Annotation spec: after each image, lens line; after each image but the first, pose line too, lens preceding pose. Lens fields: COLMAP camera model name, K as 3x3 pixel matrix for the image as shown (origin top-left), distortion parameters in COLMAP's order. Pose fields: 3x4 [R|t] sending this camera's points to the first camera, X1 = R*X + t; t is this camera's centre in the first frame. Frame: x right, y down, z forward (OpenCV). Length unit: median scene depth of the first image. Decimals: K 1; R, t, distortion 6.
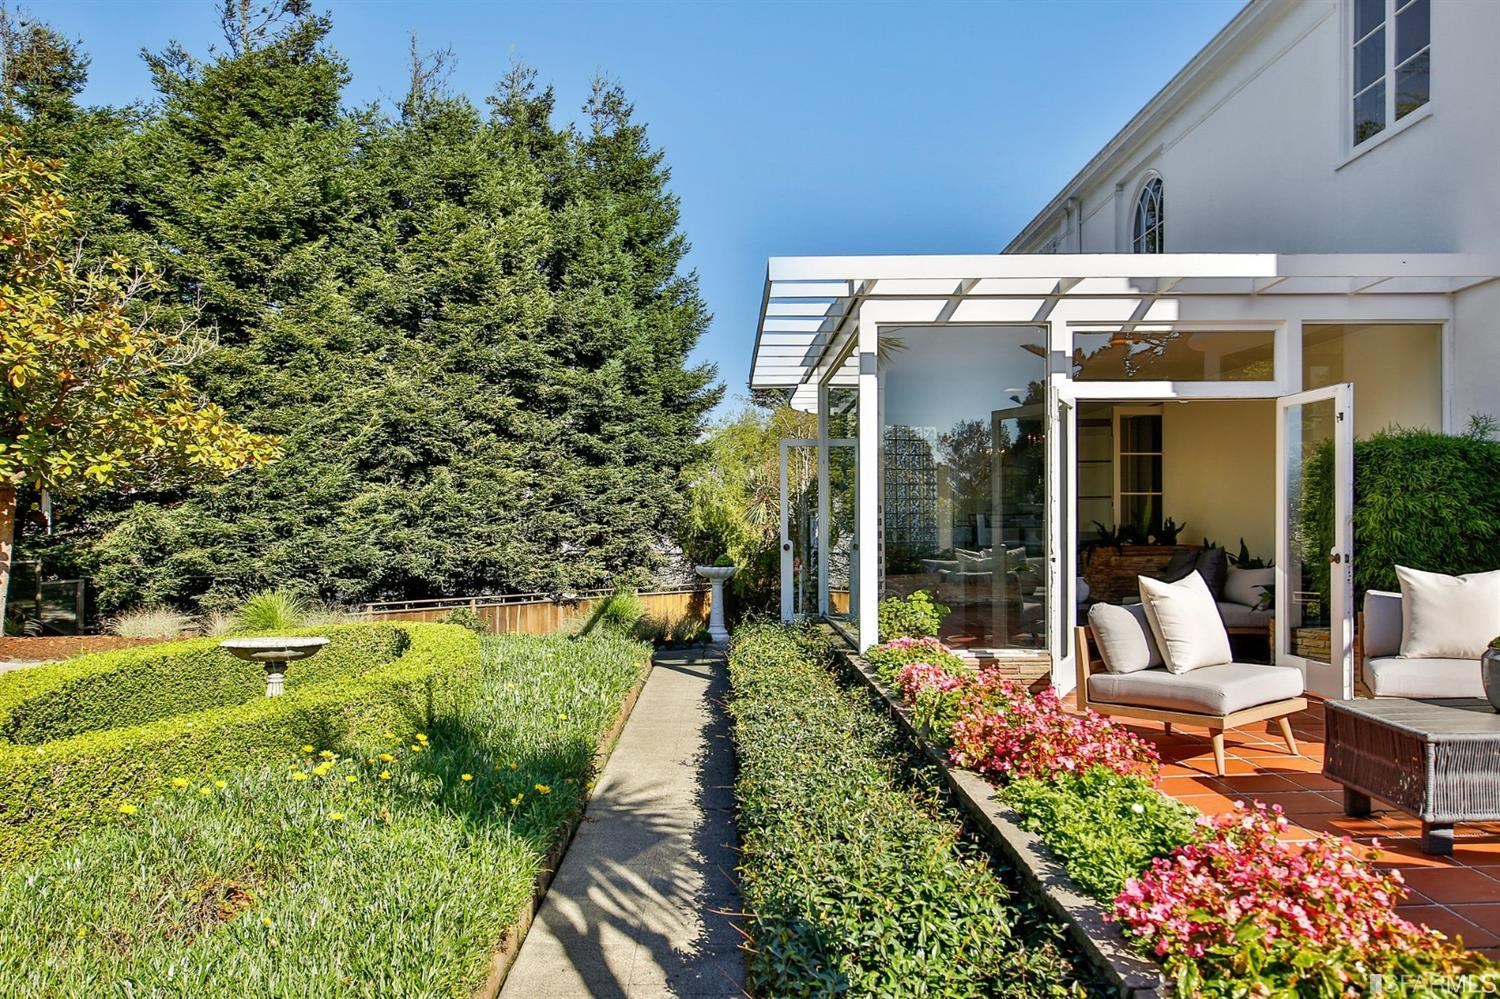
lens RADIAL K [[1036.9, 0, 747.9], [0, 1036.9, 503.8], [0, 0, 1]] dist [0.022041, -0.007438]
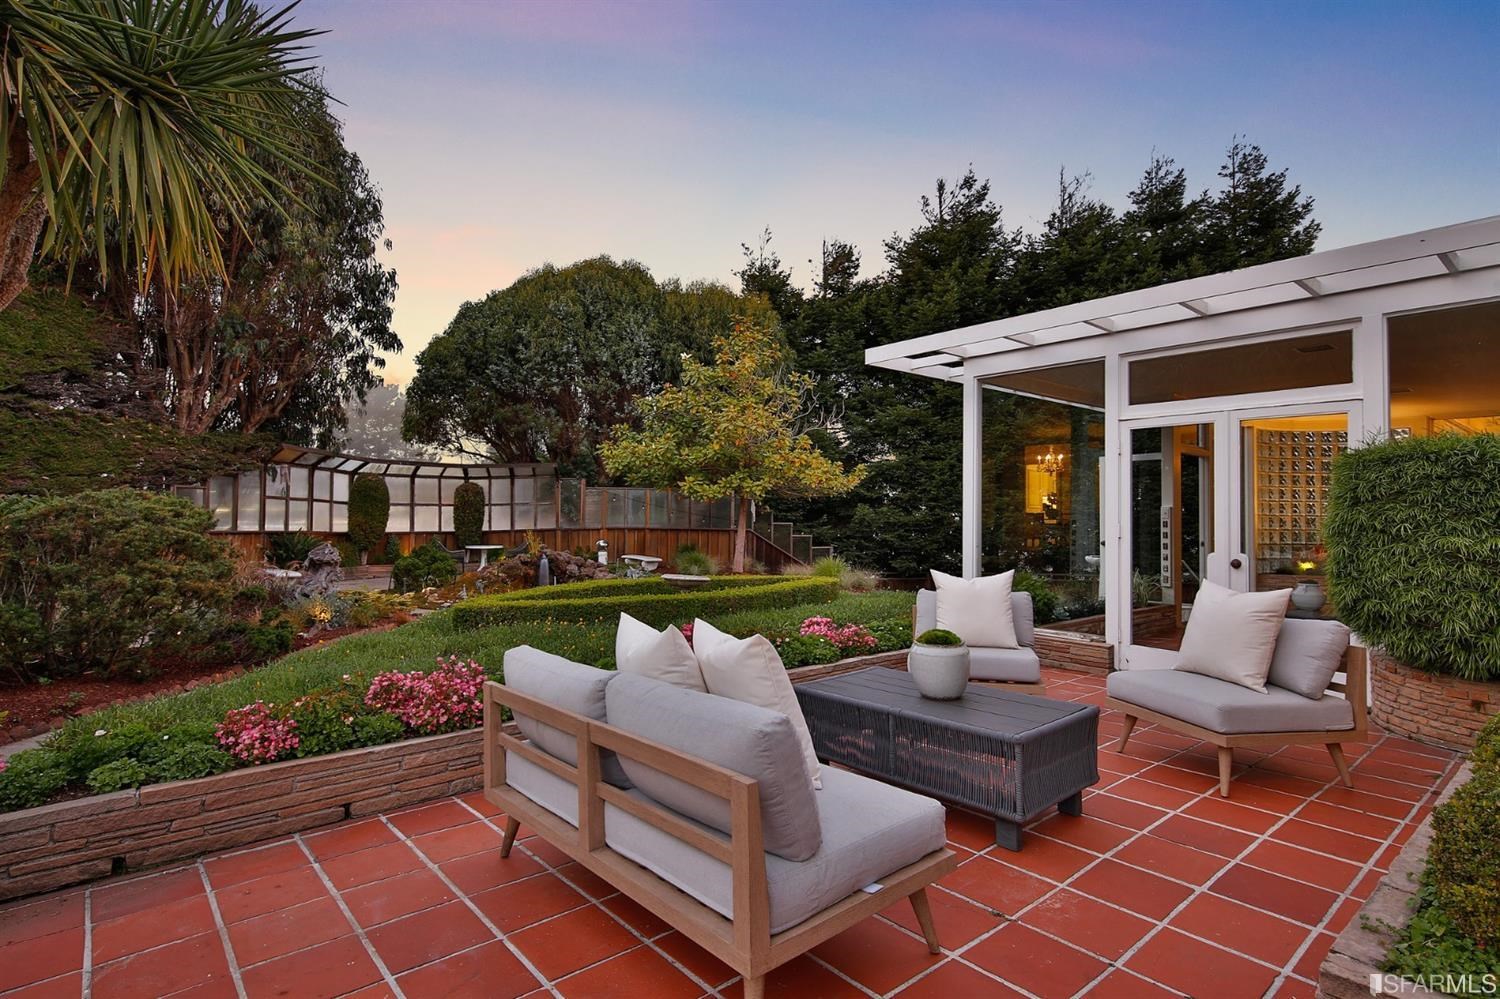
lens RADIAL K [[752.2, 0, 751.3], [0, 752.2, 490.8], [0, 0, 1]] dist [-0.002117, -0.000444]
pose [[0.633998, -0.013078, -0.773224, 0.235940], [0.001221, 0.999873, -0.015910, -0.003306], [0.773333, 0.009143, 0.633934, 0.050613]]
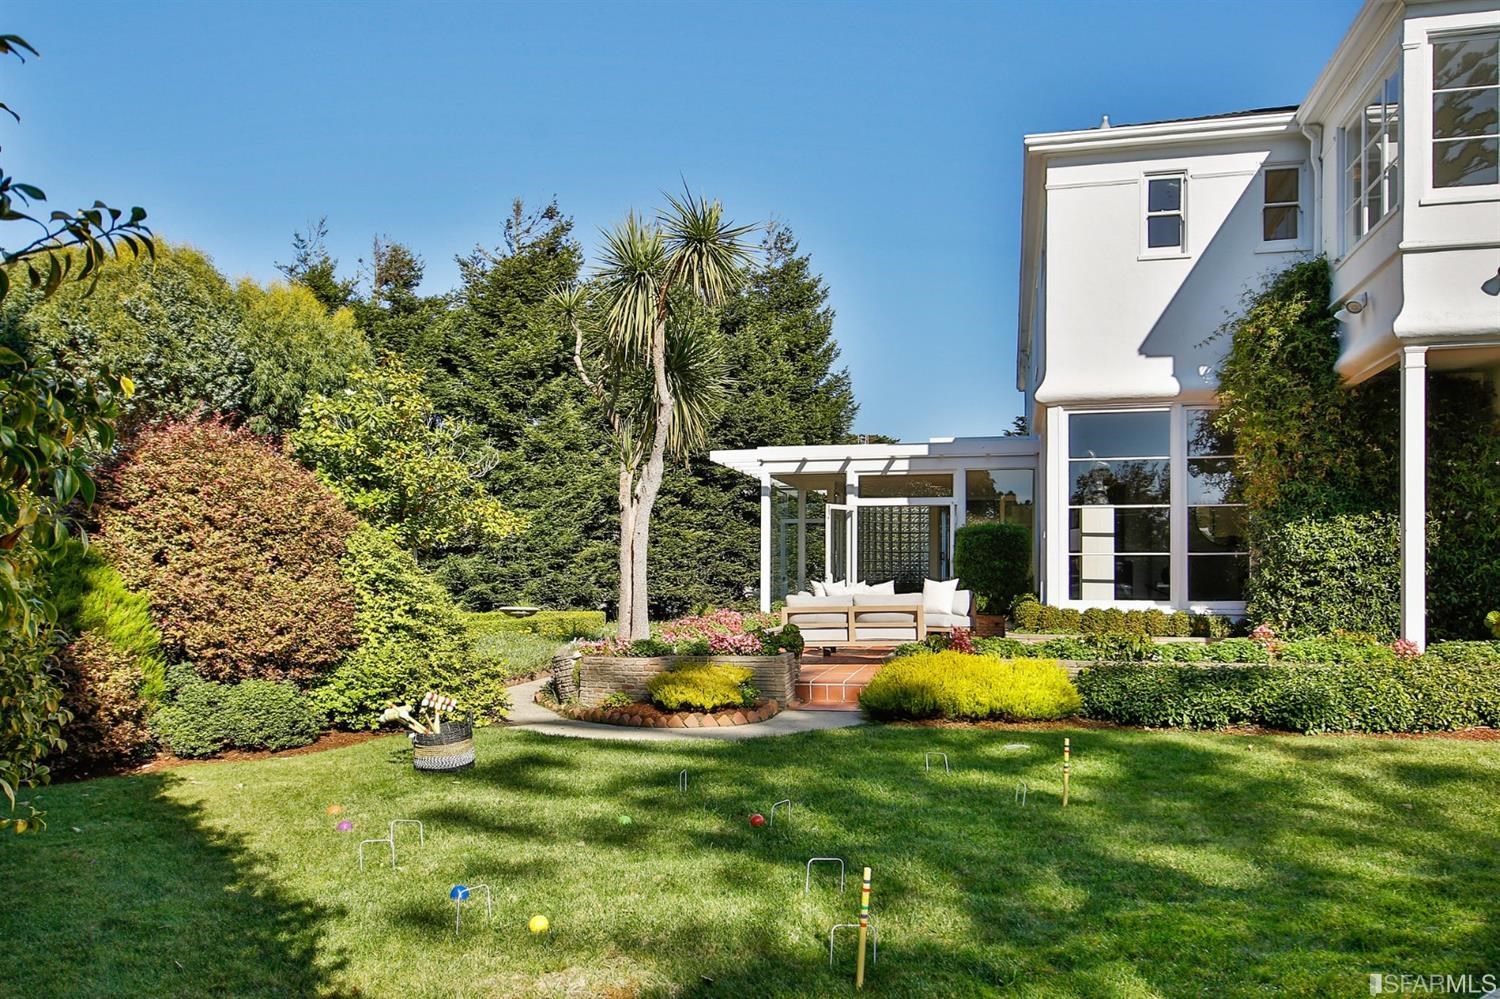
lens RADIAL K [[1111.8, 0, 754.1], [0, 1111.8, 509.7], [0, 0, 1]] dist [0.002359, 0.001217]
pose [[0.971452, -0.007127, -0.237129, 0.225022], [-0.003086, 0.999084, -0.042670, 0.002154], [0.237216, 0.042183, 0.970541, -0.453298]]
